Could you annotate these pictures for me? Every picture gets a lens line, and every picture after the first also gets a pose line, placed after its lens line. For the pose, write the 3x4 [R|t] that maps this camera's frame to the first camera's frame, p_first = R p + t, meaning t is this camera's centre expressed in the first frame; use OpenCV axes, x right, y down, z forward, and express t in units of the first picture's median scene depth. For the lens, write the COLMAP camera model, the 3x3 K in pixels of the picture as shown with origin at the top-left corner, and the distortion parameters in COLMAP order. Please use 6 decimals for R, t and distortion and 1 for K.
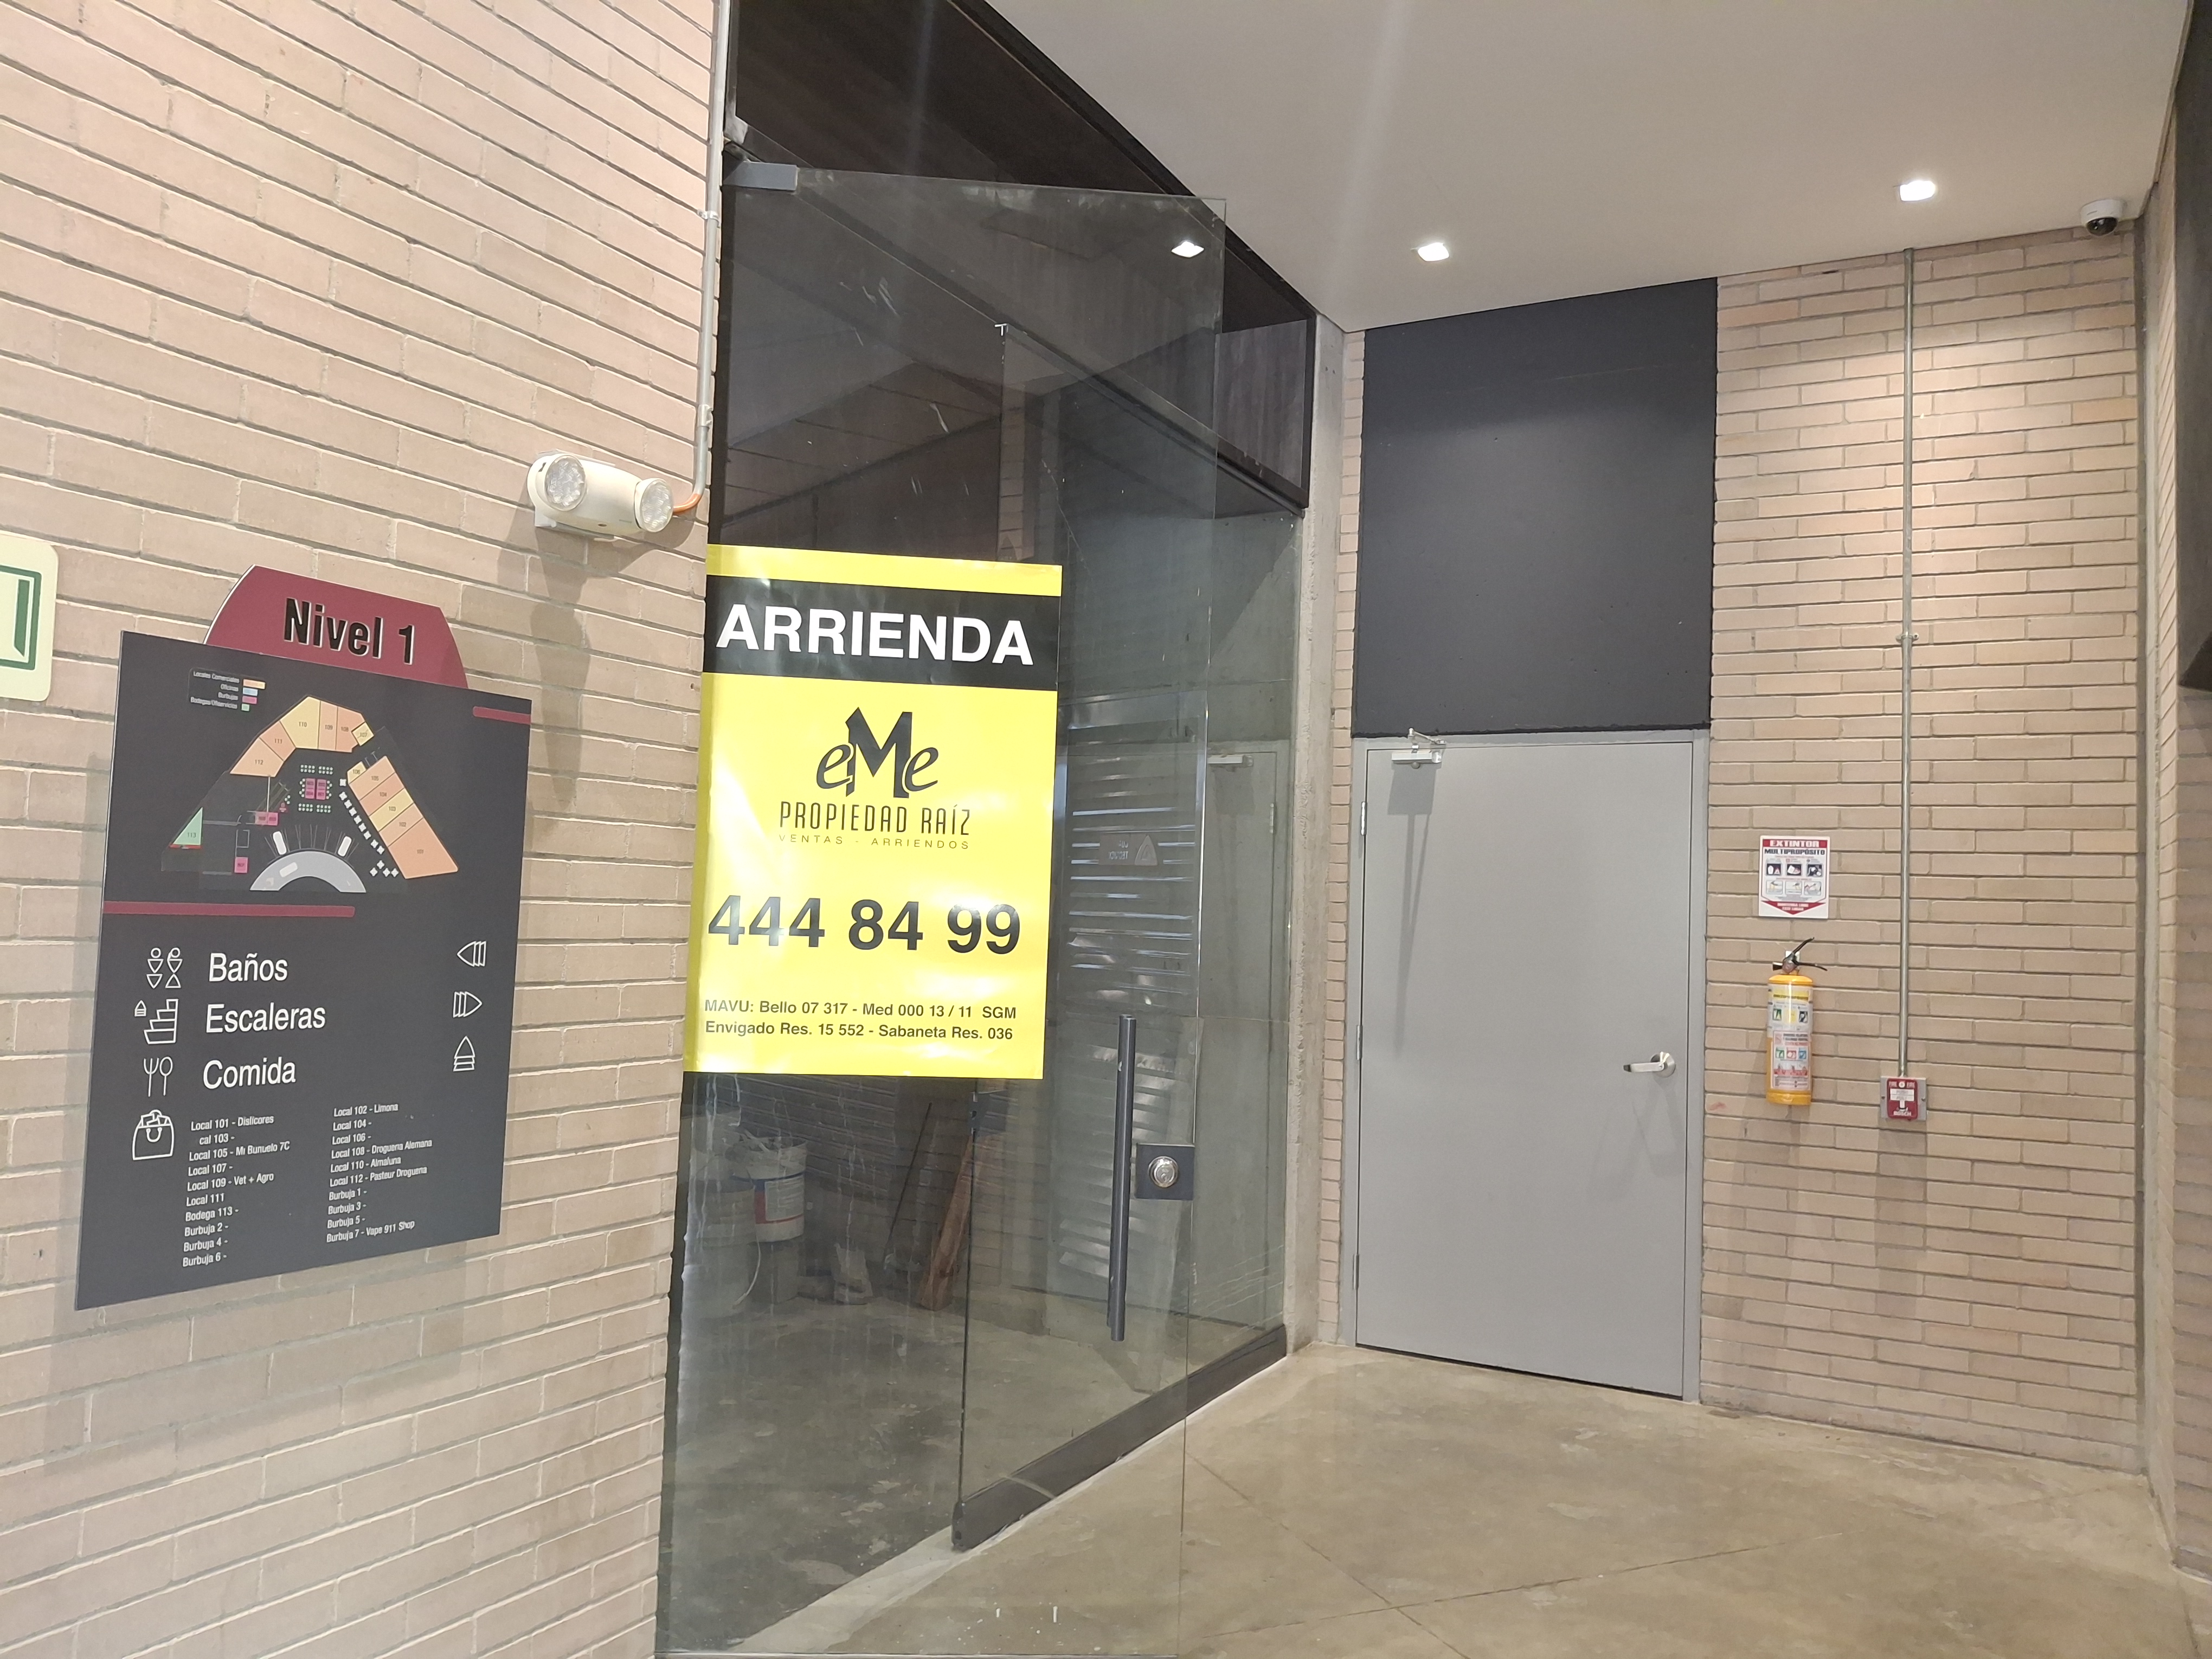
lens RADIAL K [[1645.5, 0, 1100.0], [0, 1645.5, 827.7], [0, 0, 1]] dist [0.077958, -0.009731]
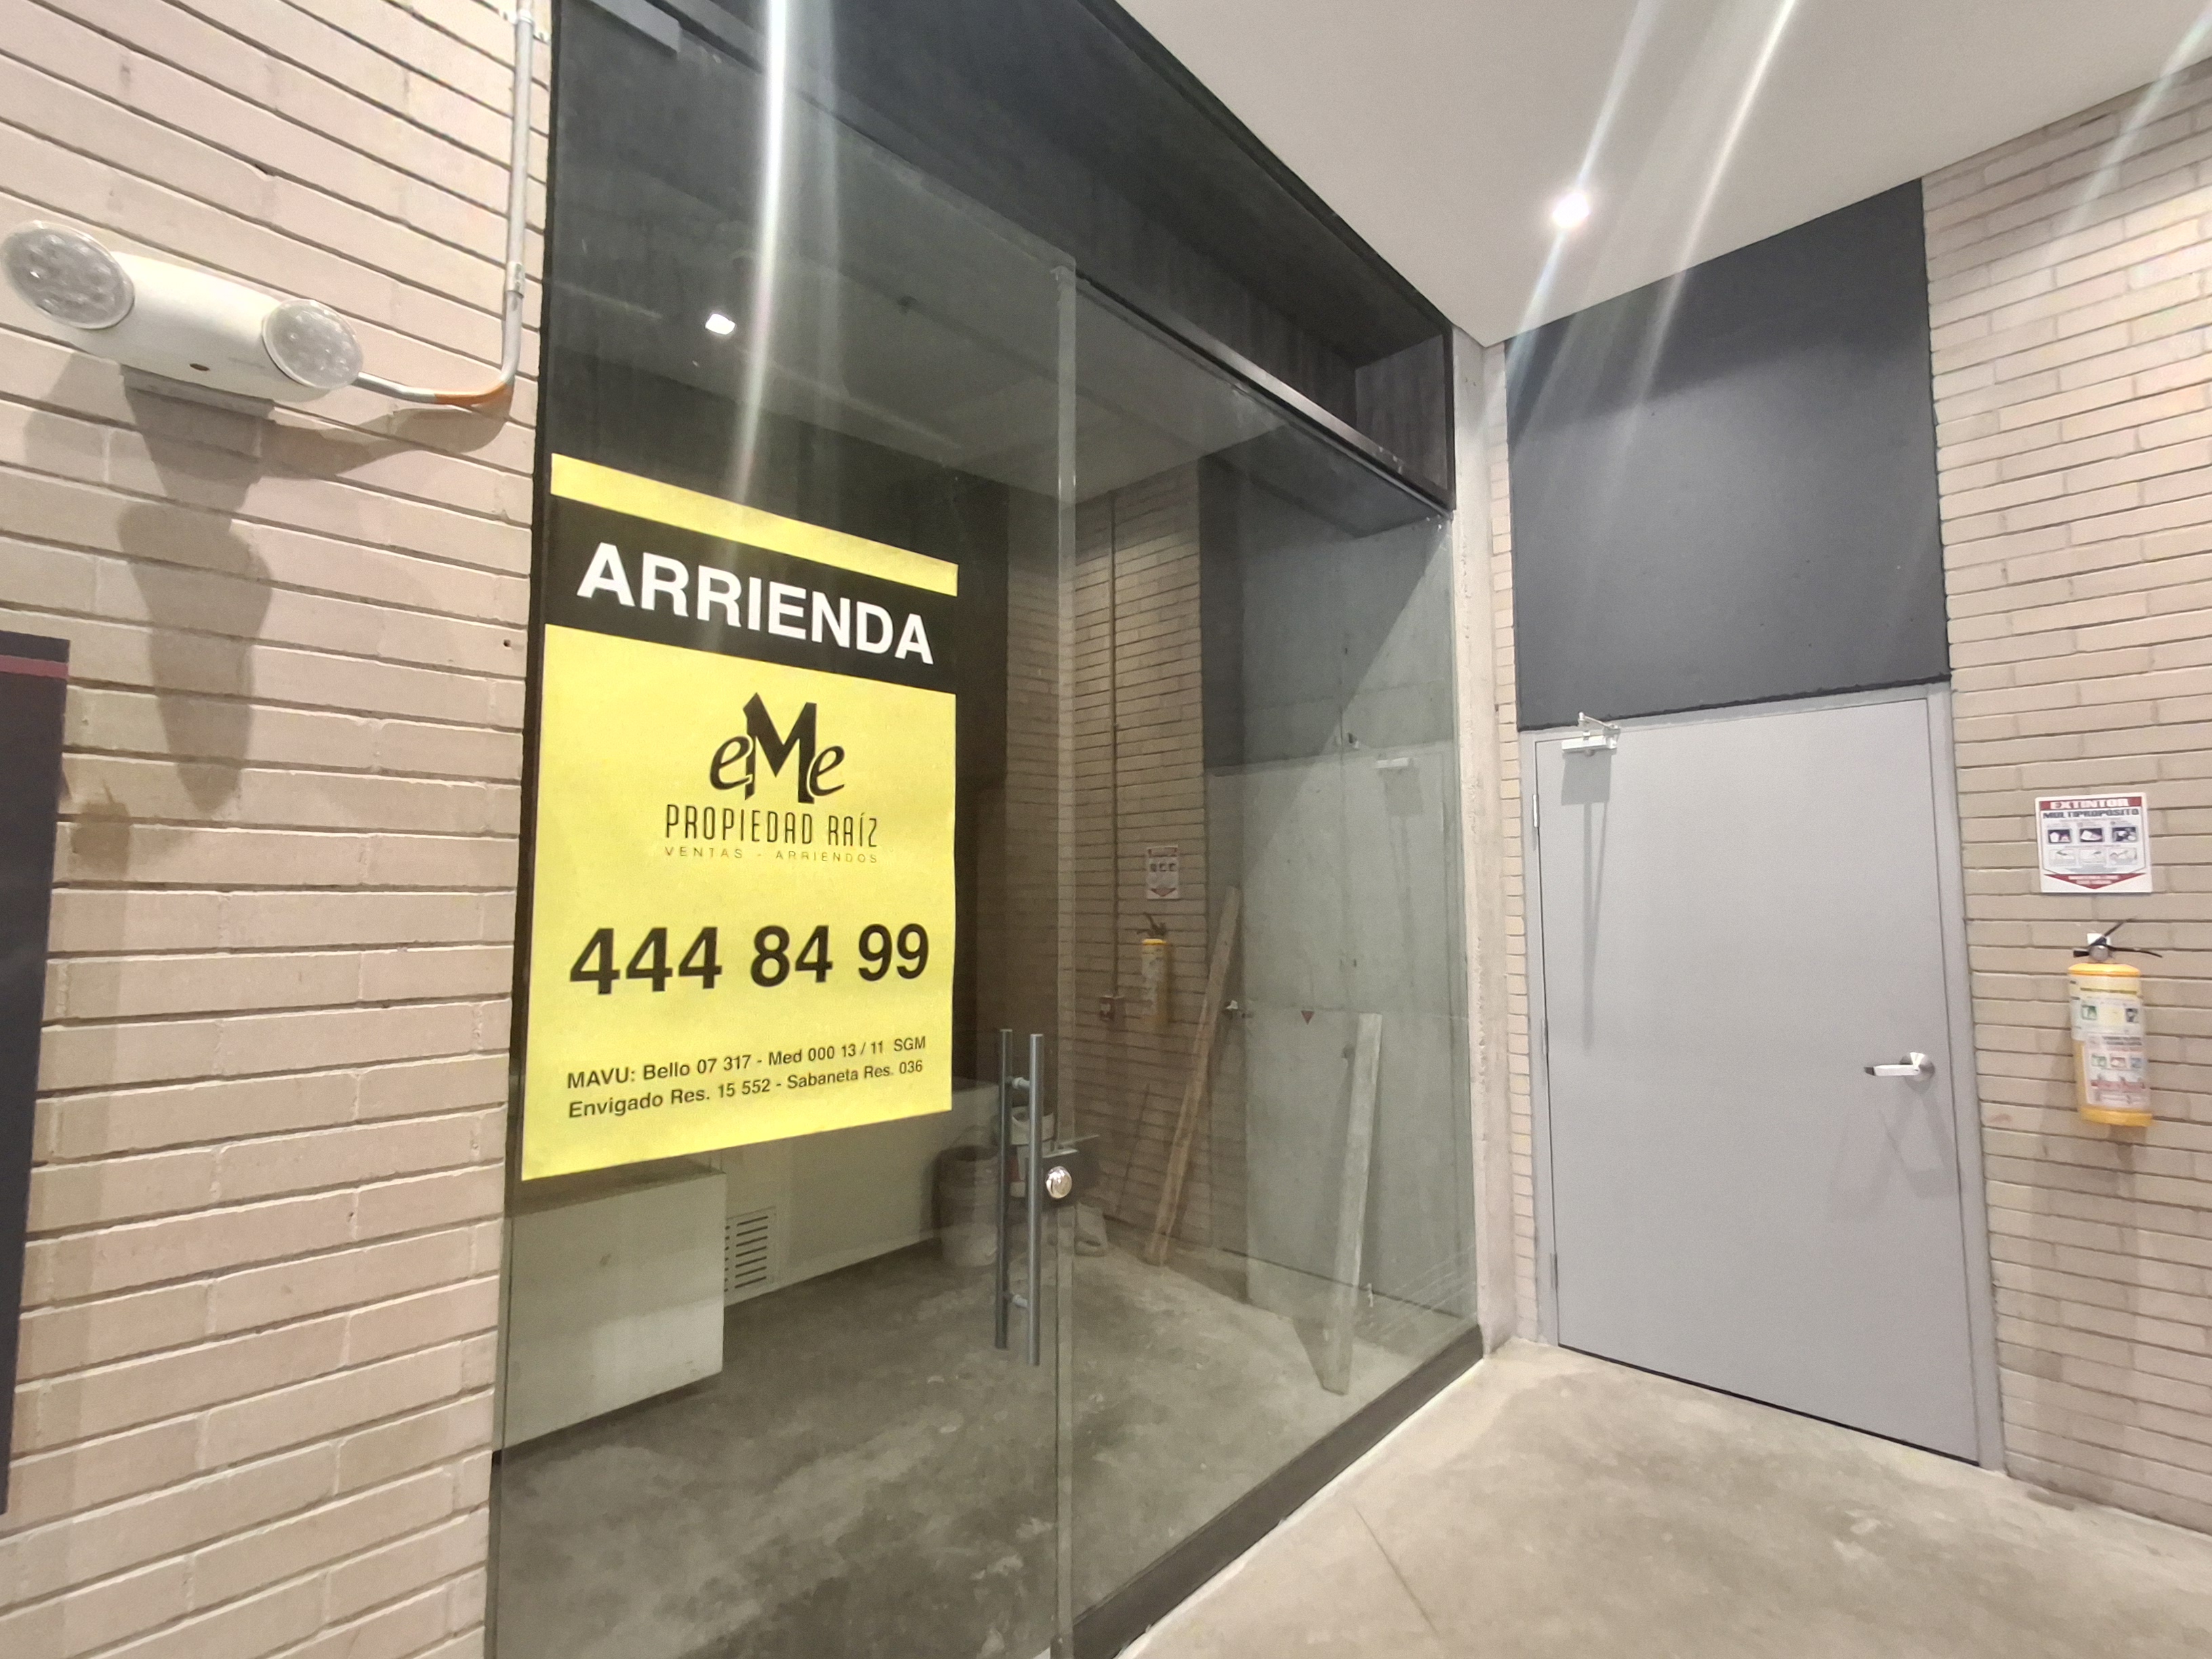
lens RADIAL K [[994.3, 0, 1108.1], [0, 994.3, 832.6], [0, 0, 1]] dist [0.004285, 0.004725]
pose [[0.965233, -0.056871, -0.255130, 0.069323], [0.050577, 0.998234, -0.031167, 0.014503], [0.256452, 0.017179, 0.966404, 0.385691]]
